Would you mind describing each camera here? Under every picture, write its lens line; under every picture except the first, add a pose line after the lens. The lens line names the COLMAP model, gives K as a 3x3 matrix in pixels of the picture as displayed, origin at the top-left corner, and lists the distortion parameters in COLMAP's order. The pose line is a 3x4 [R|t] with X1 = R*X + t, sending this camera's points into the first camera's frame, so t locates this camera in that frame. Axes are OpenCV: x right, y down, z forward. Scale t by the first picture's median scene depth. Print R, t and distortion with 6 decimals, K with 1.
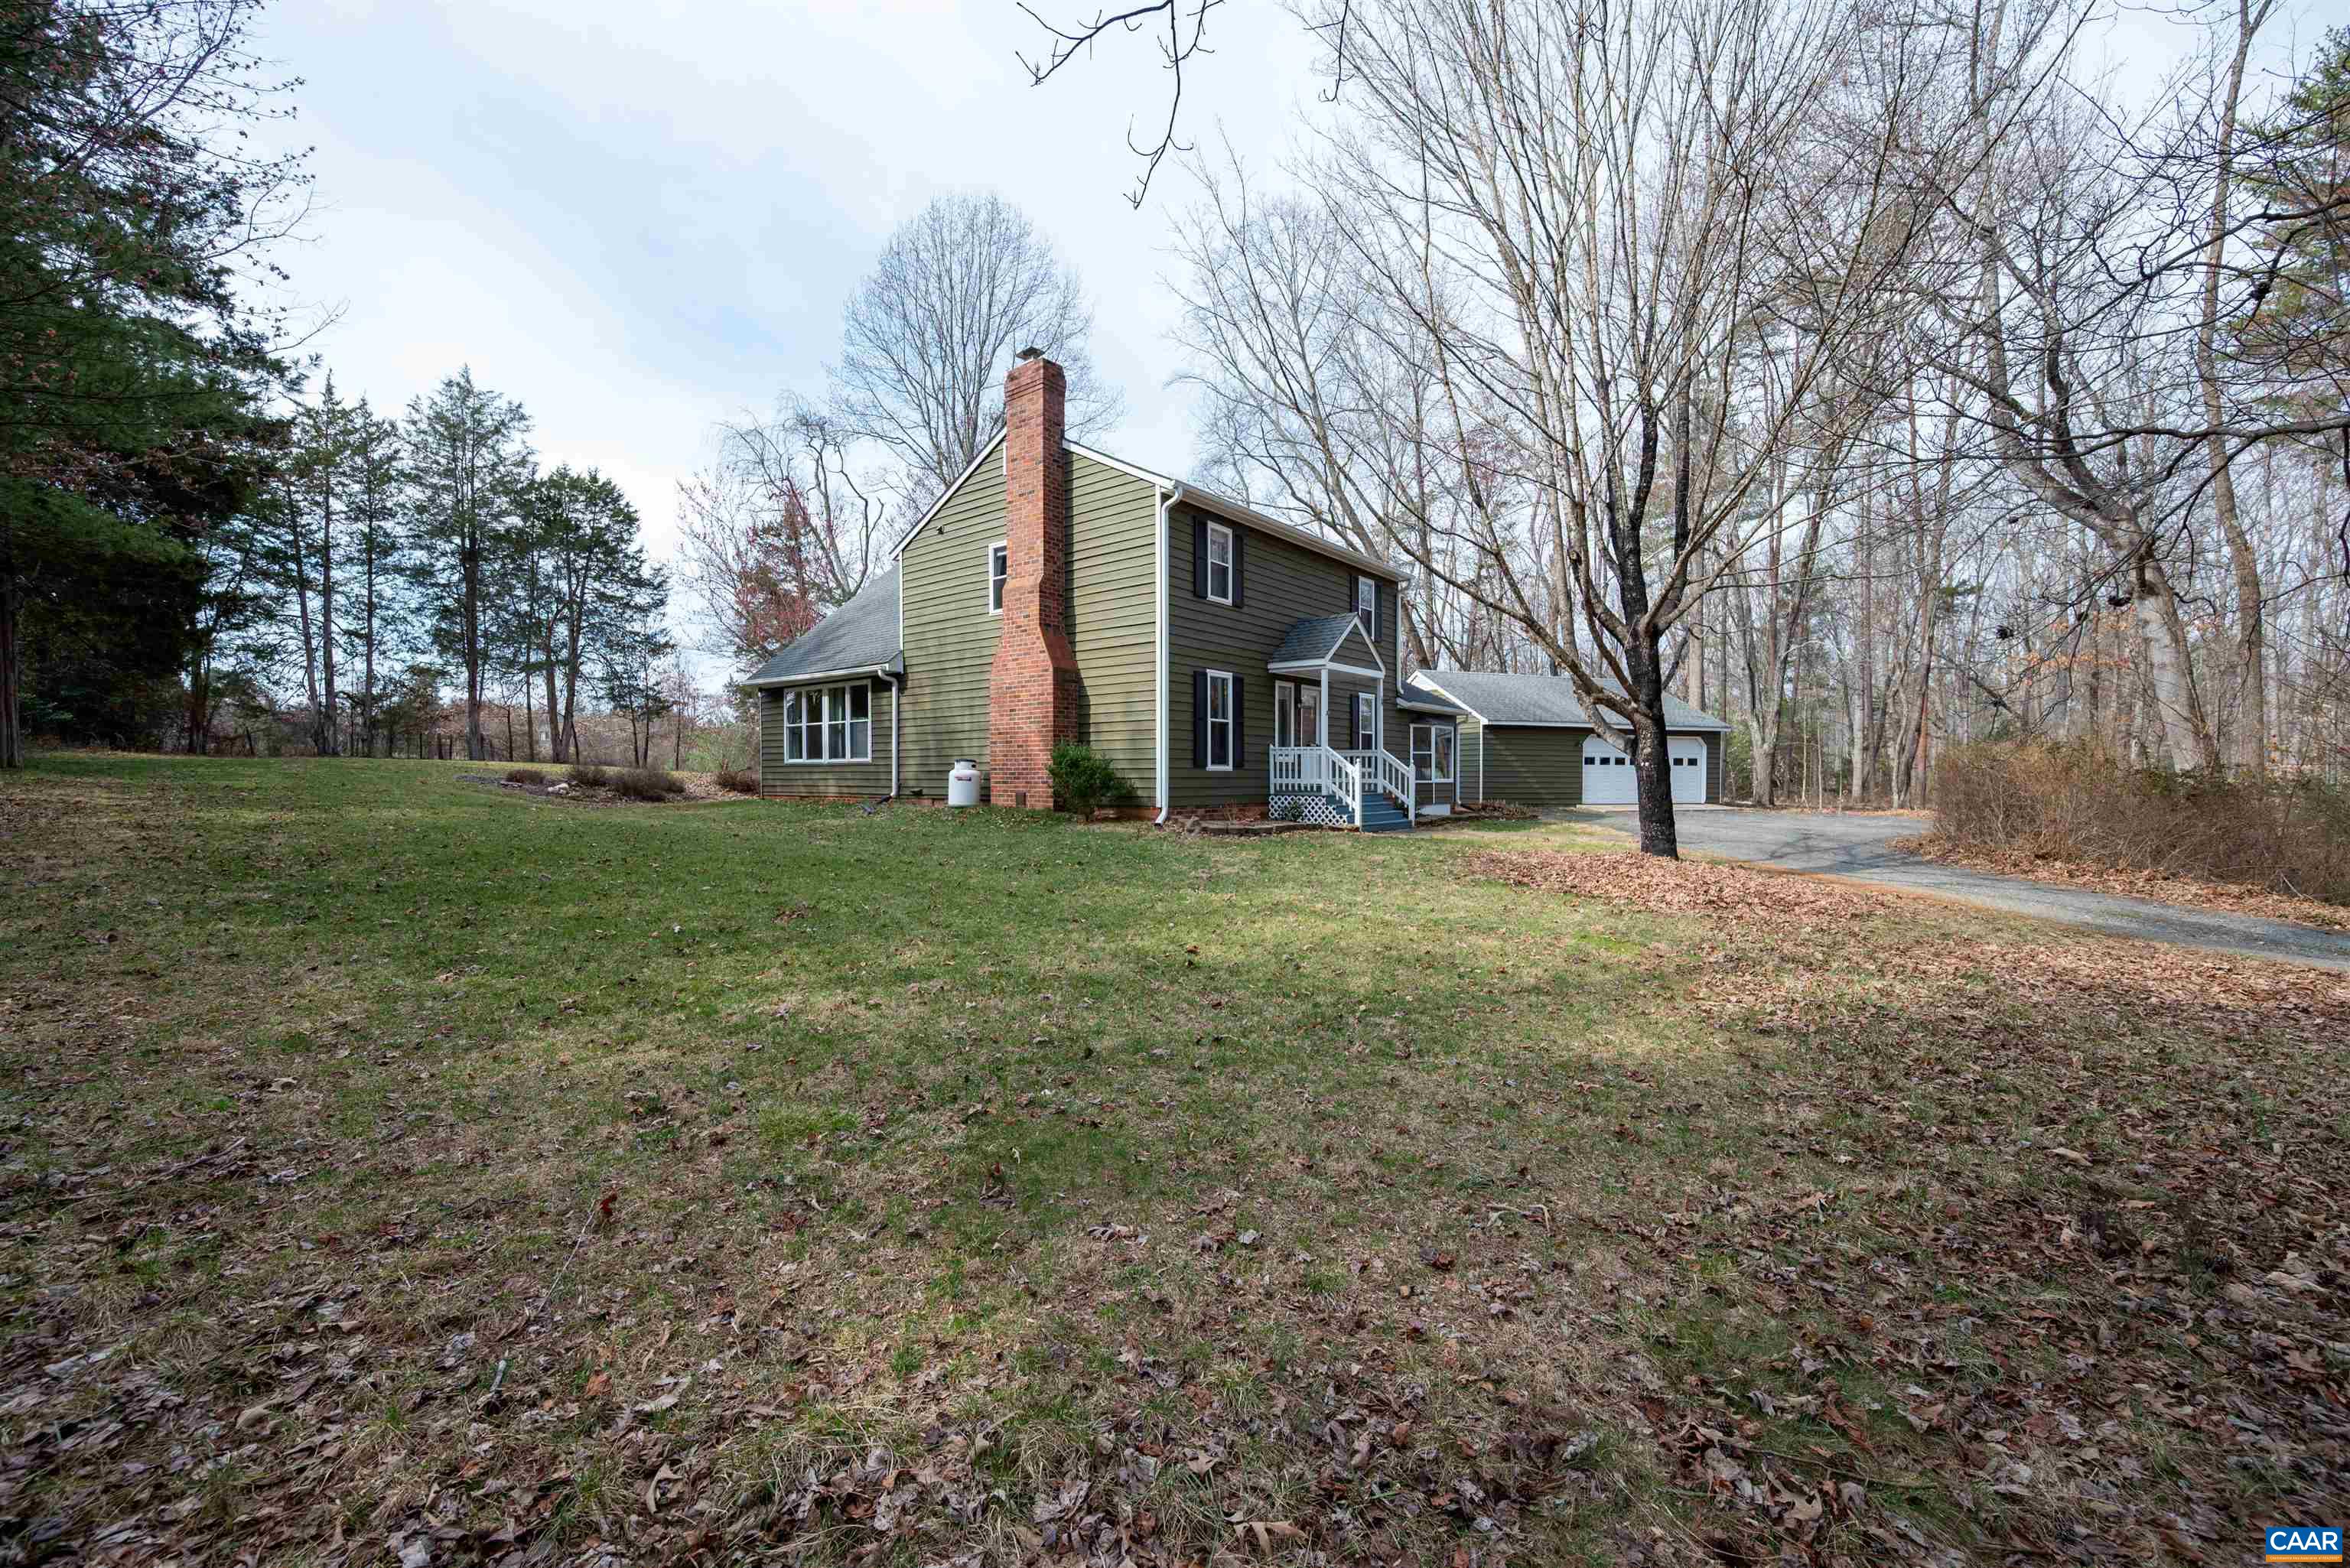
lens RADIAL K [[942.9, 0, 1190.7], [0, 942.9, 774.8], [0, 0, 1]] dist [0.000247, -0.000154]
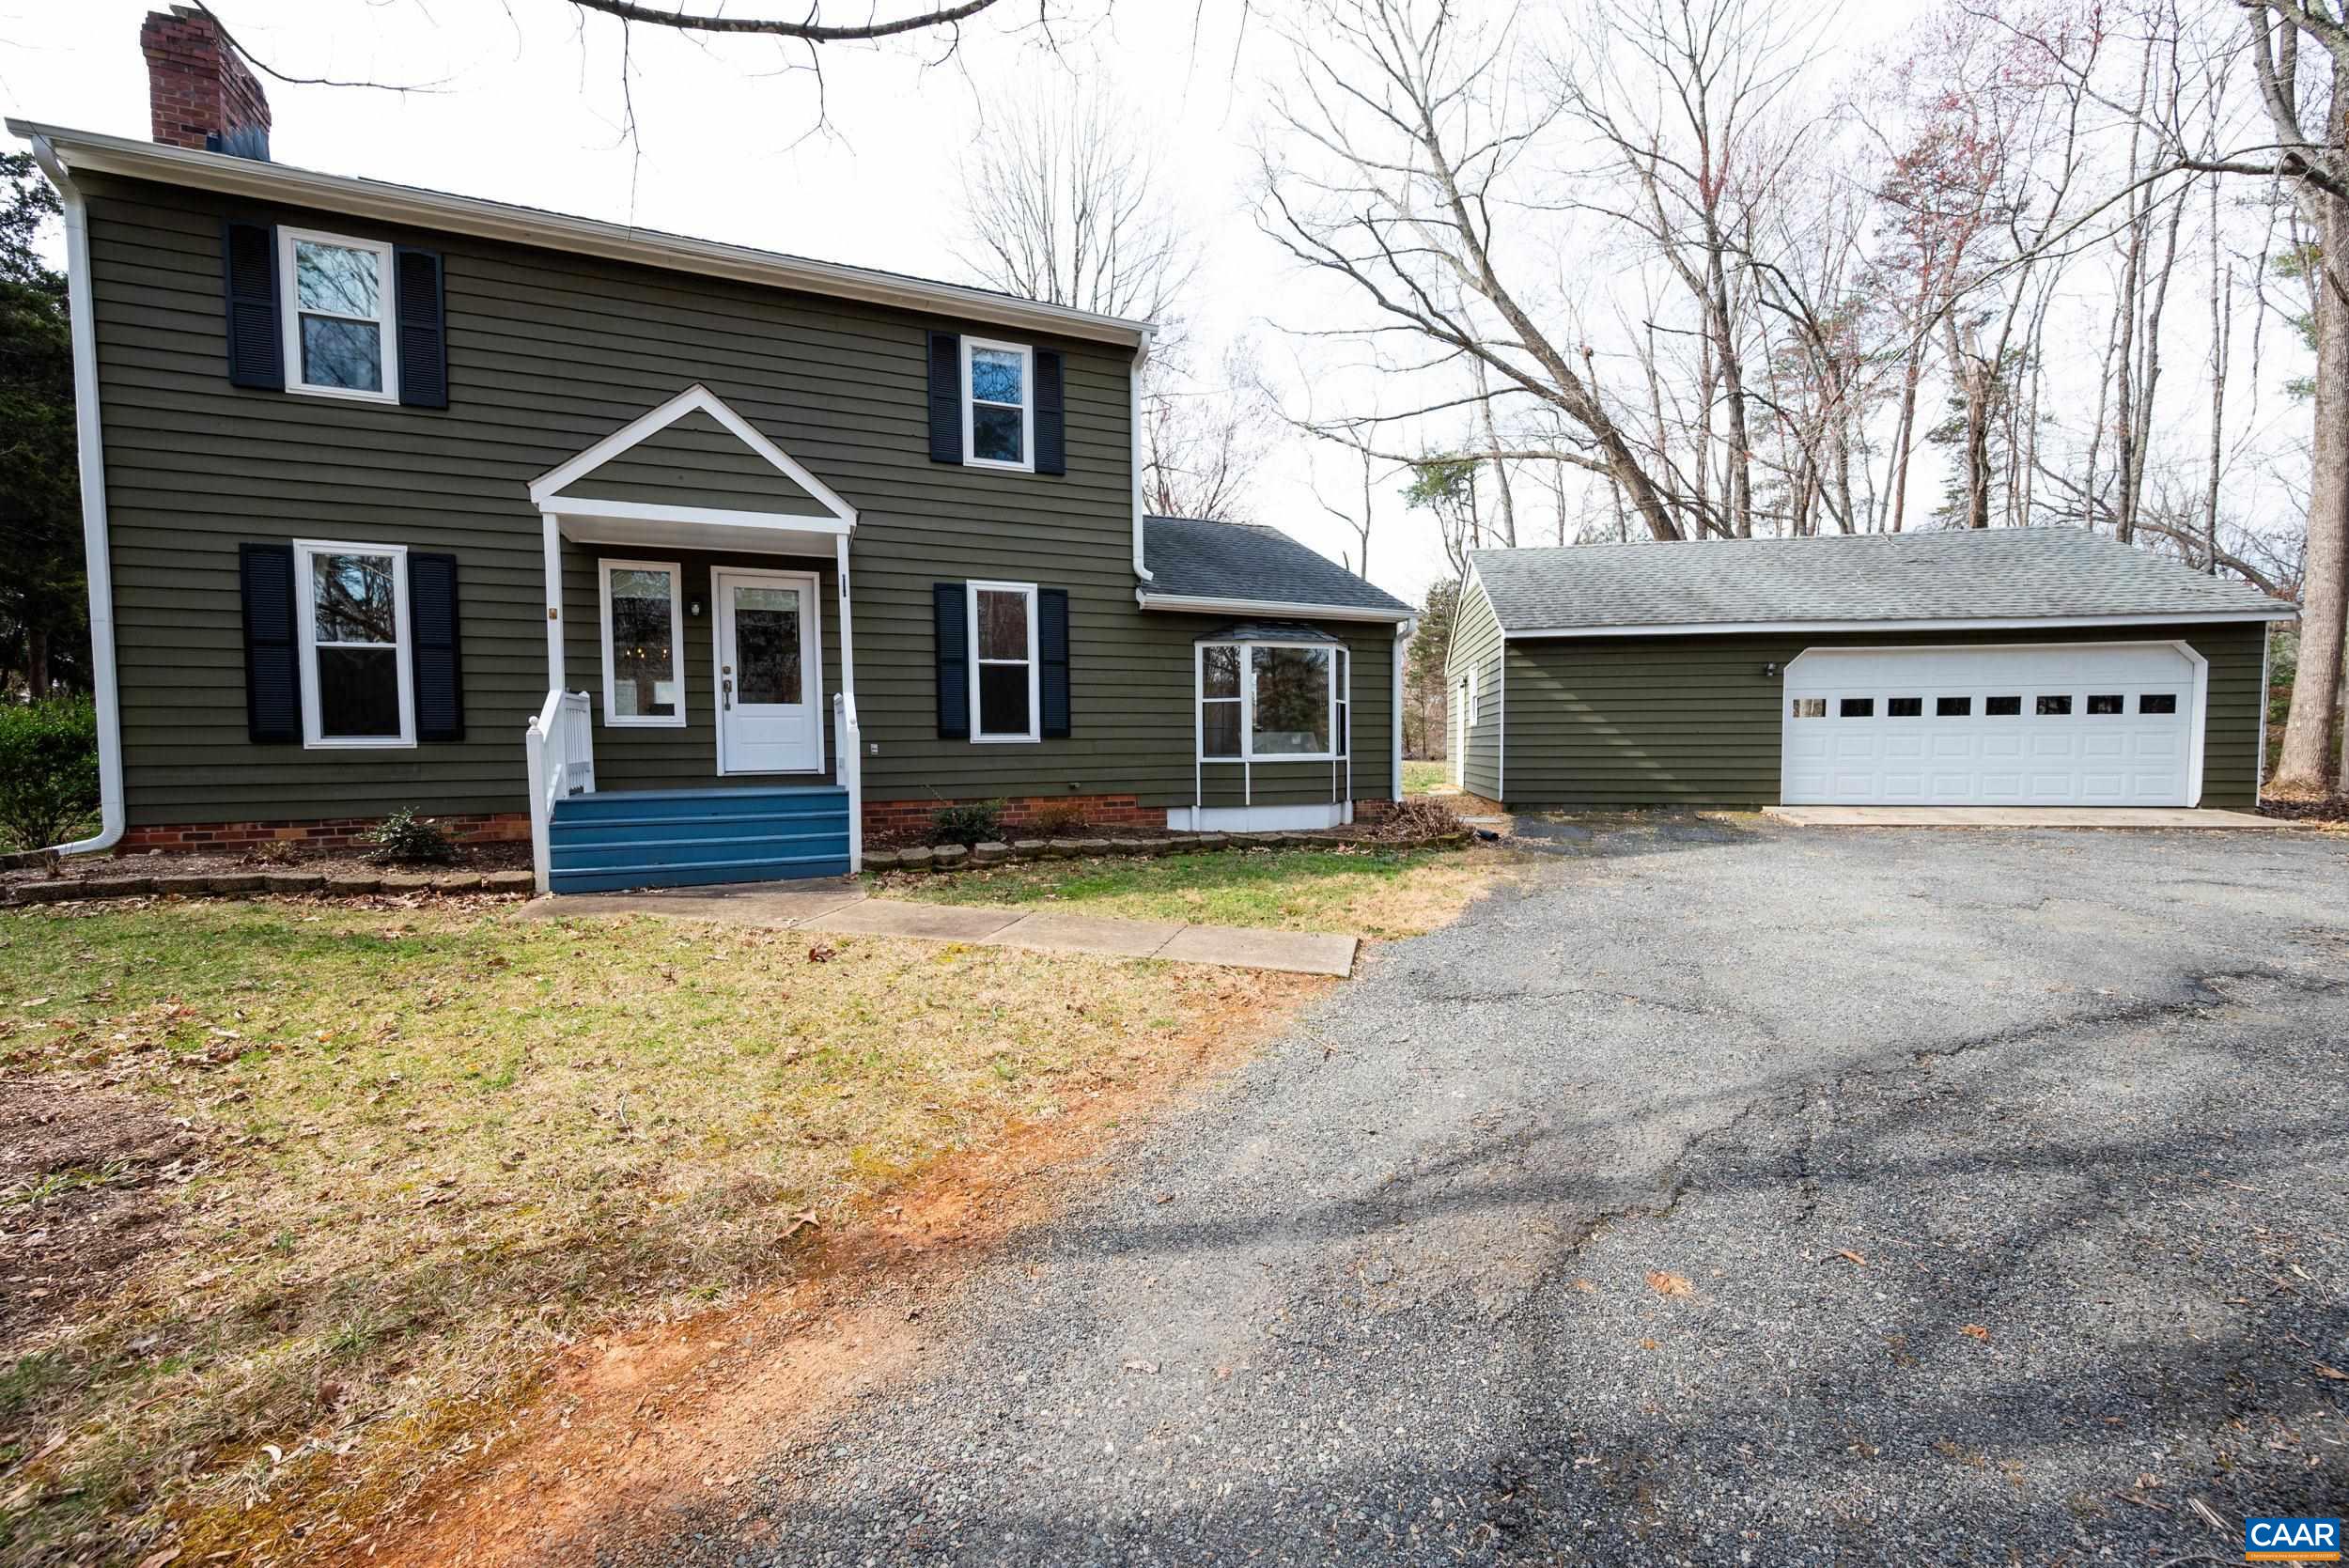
lens RADIAL K [[942.5, 0, 1185.4], [0, 942.5, 789.9], [0, 0, 1]] dist [0.000247, -0.000154]
pose [[0.874202, 0.005240, -0.485534, 0.446125], [0.013474, 0.999295, 0.035043, 0.004362], [0.485375, -0.037177, 0.873515, 0.544790]]
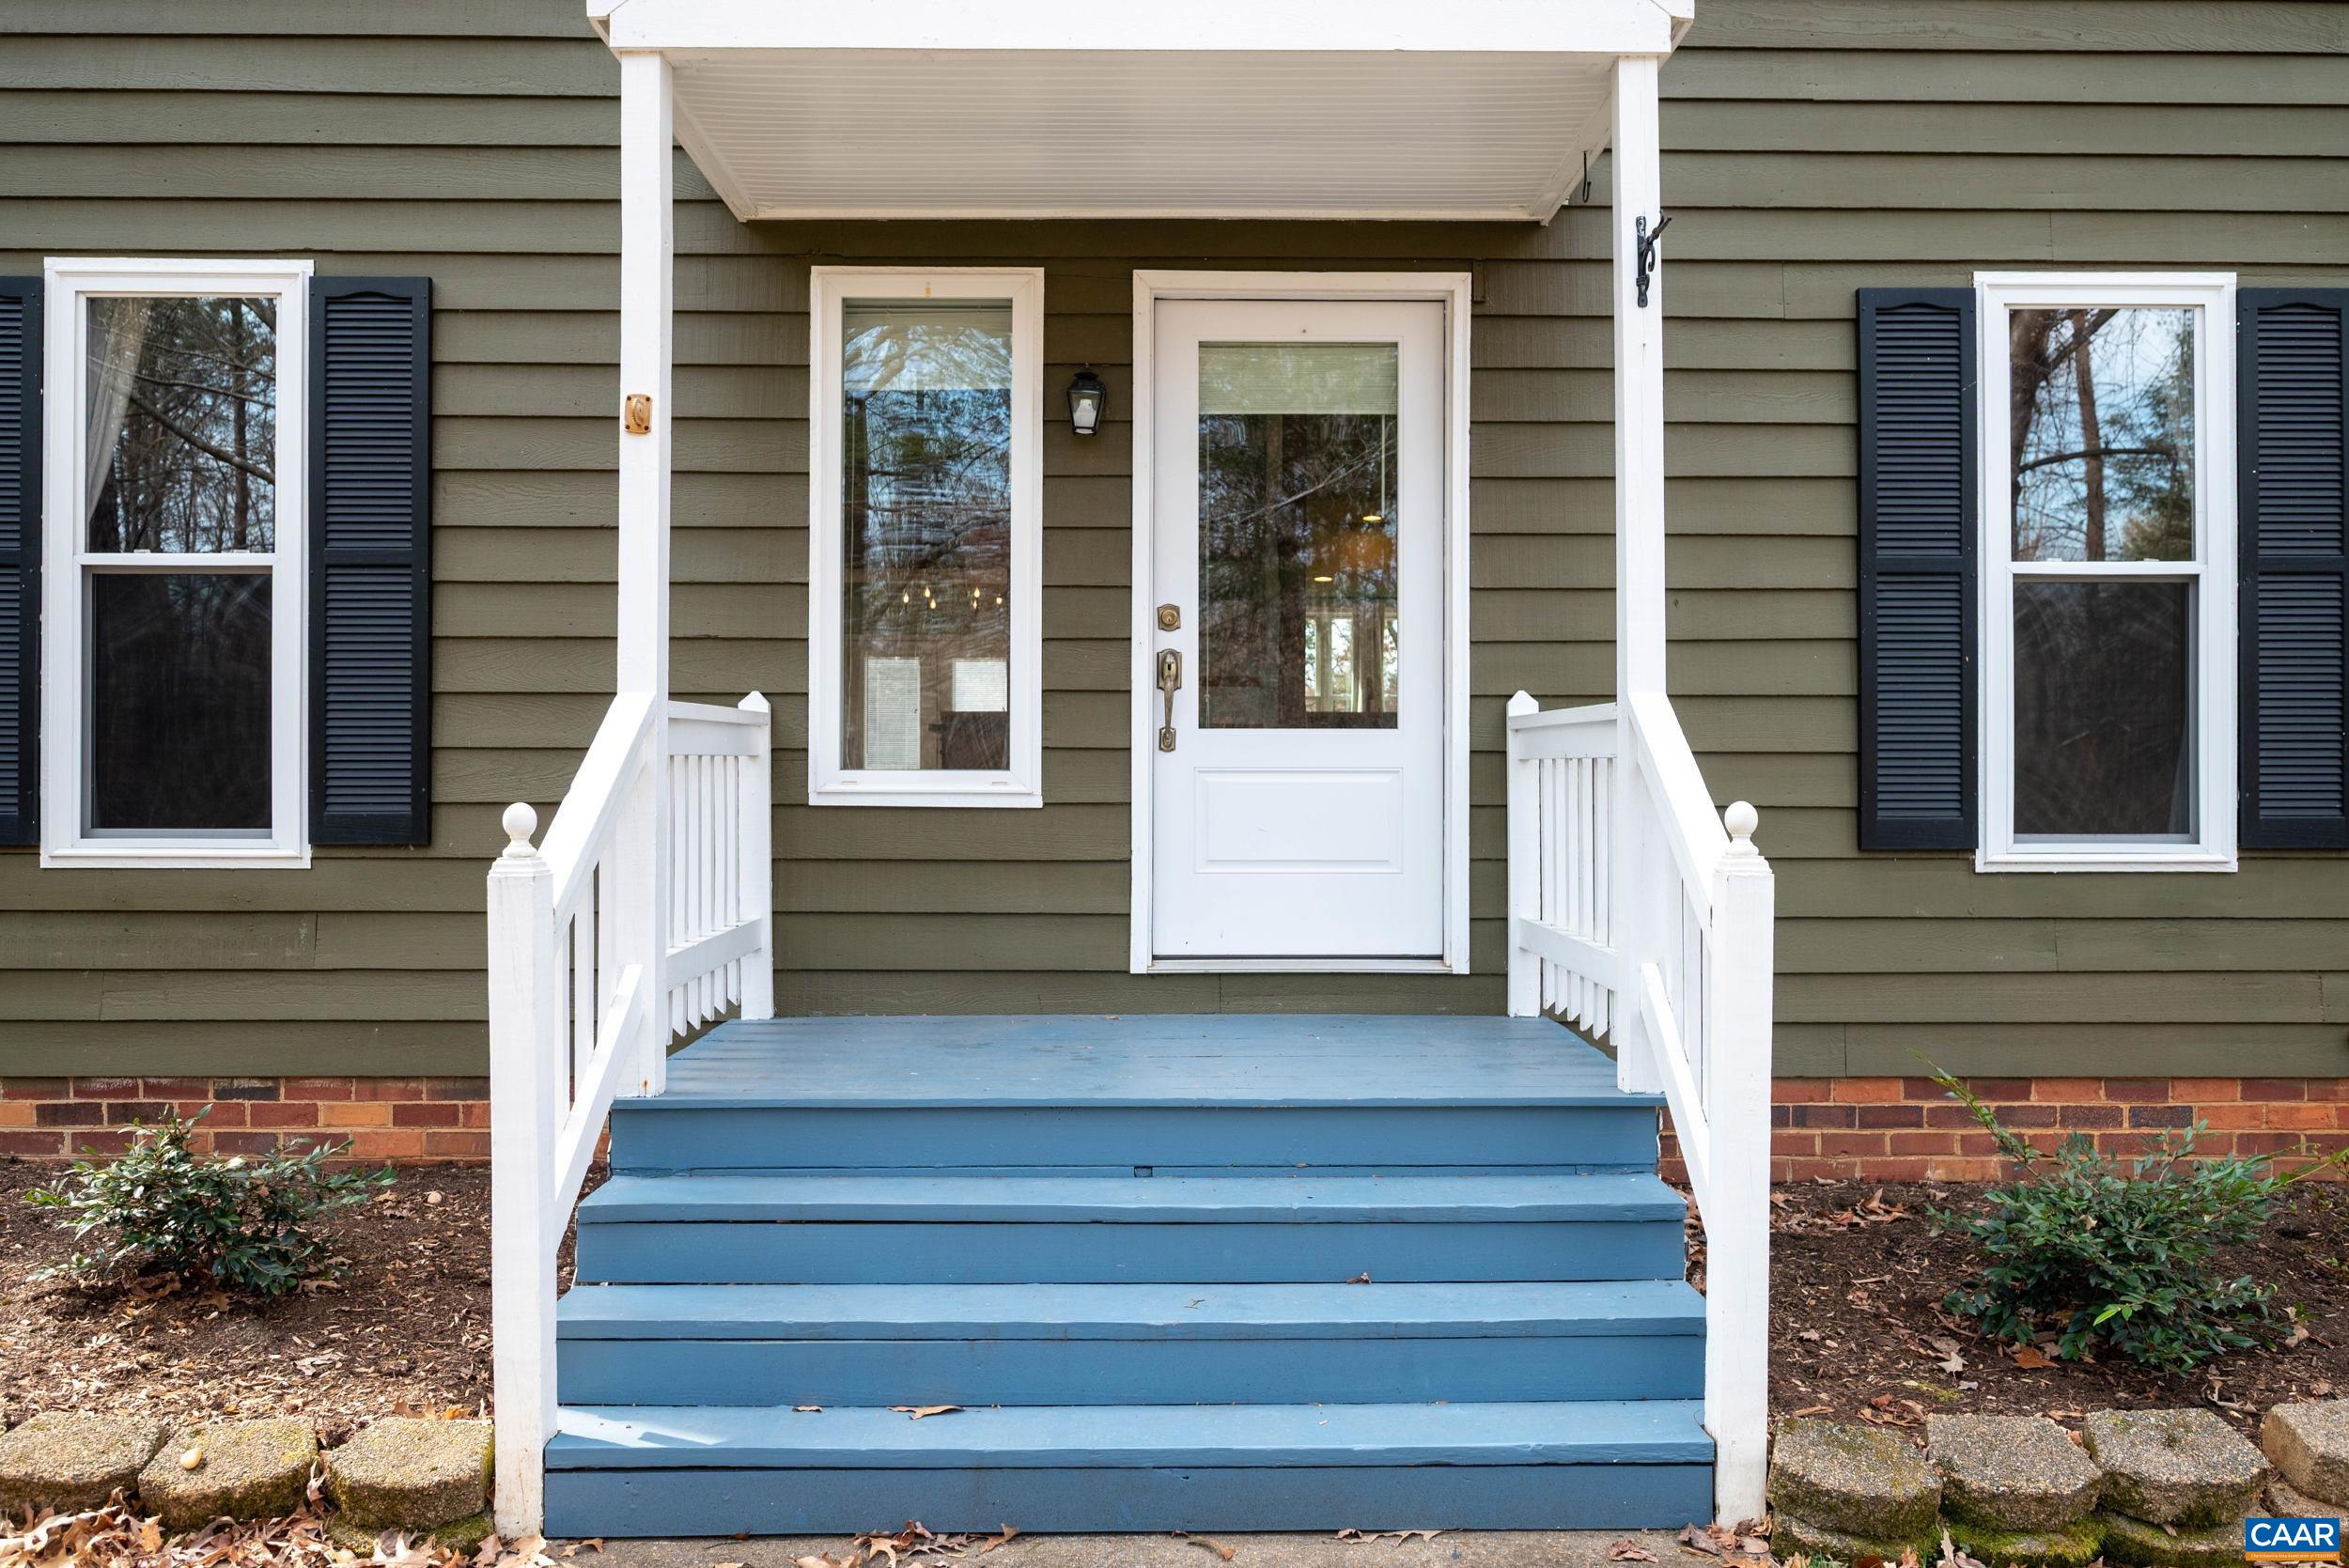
lens RADIAL K [[1703.3, 0, 1170.7], [0, 1703.3, 784.3], [0, 0, 1]] dist [0.008294, 0.000994]
pose [[0.626123, -0.000135, -0.779724, 0.256493], [-0.004243, 0.999985, -0.003580, -0.012494], [0.779713, 0.005550, 0.626113, 0.662601]]
